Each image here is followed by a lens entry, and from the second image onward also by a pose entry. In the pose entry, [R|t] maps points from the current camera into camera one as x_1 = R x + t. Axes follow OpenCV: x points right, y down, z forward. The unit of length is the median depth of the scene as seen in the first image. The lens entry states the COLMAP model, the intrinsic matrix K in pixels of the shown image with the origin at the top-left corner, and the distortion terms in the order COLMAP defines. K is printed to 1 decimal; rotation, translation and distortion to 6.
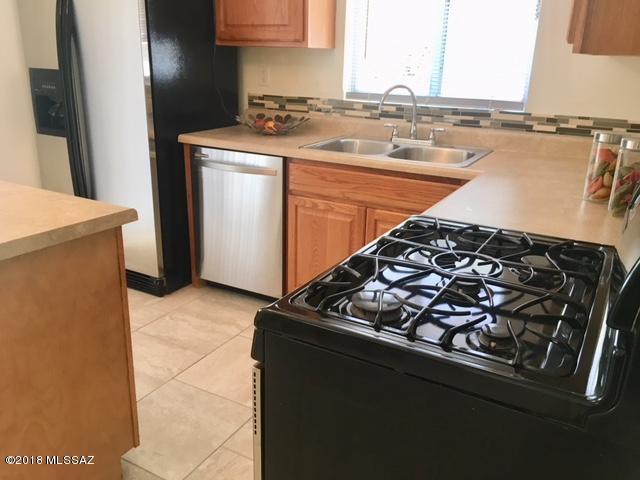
lens RADIAL K [[546.2, 0, 319.8], [0, 546.2, 240.8], [0, 0, 1]] dist [0.071253, -0.065382]
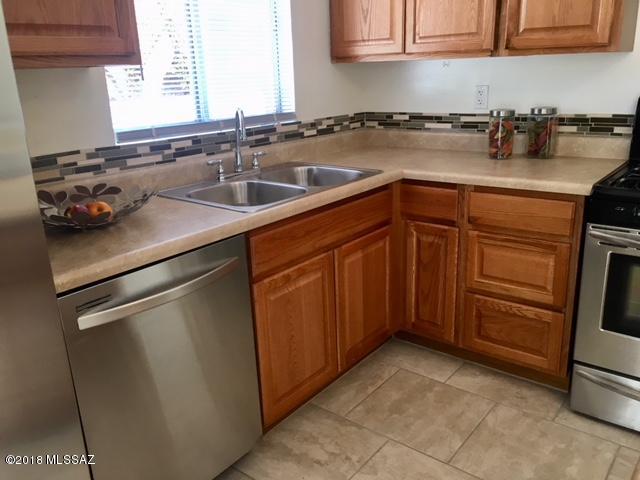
lens RADIAL K [[546.2, 0, 320.9], [0, 546.2, 237.4], [0, 0, 1]] dist [0.071253, -0.065382]
pose [[0.161091, -0.319596, 0.933760, -0.612930], [0.359100, 0.900248, 0.246174, -0.257693], [-0.919292, 0.295656, 0.259789, 0.713595]]
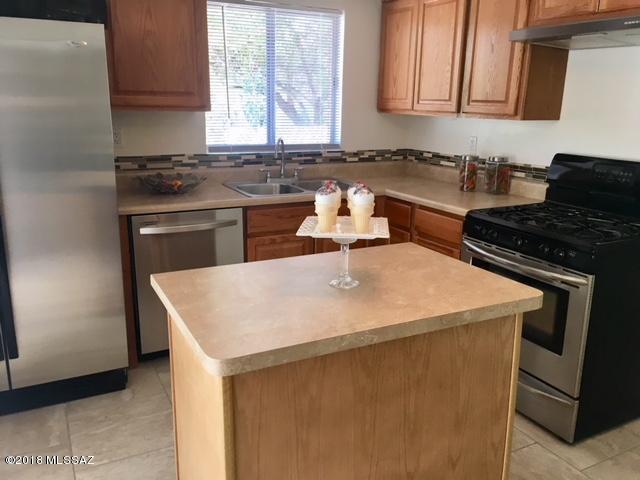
lens RADIAL K [[546.2, 0, 321.0], [0, 546.2, 240.6], [0, 0, 1]] dist [0.071253, -0.065382]
pose [[0.542477, -0.224246, 0.809588, -0.867960], [0.269412, 0.959251, 0.085177, -0.131063], [-0.795698, 0.171907, 0.580786, 0.207514]]
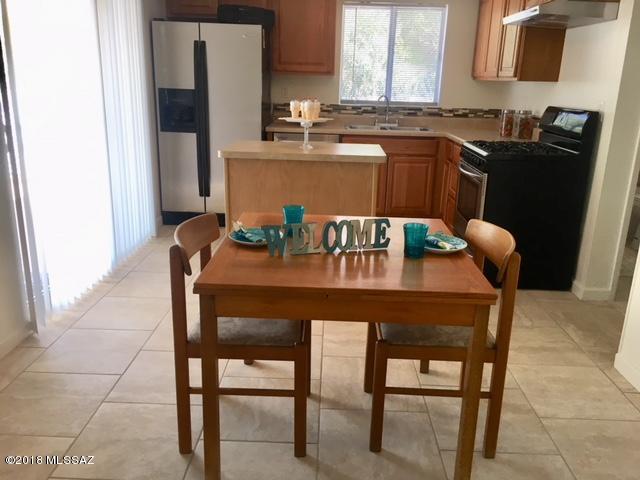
lens RADIAL K [[546.2, 0, 318.4], [0, 546.2, 238.8], [0, 0, 1]] dist [0.071253, -0.065382]
pose [[0.884070, -0.130036, 0.448899, -0.950376], [0.145431, 0.989368, 0.000184, 0.175066], [-0.444150, 0.065121, 0.893583, -0.565021]]
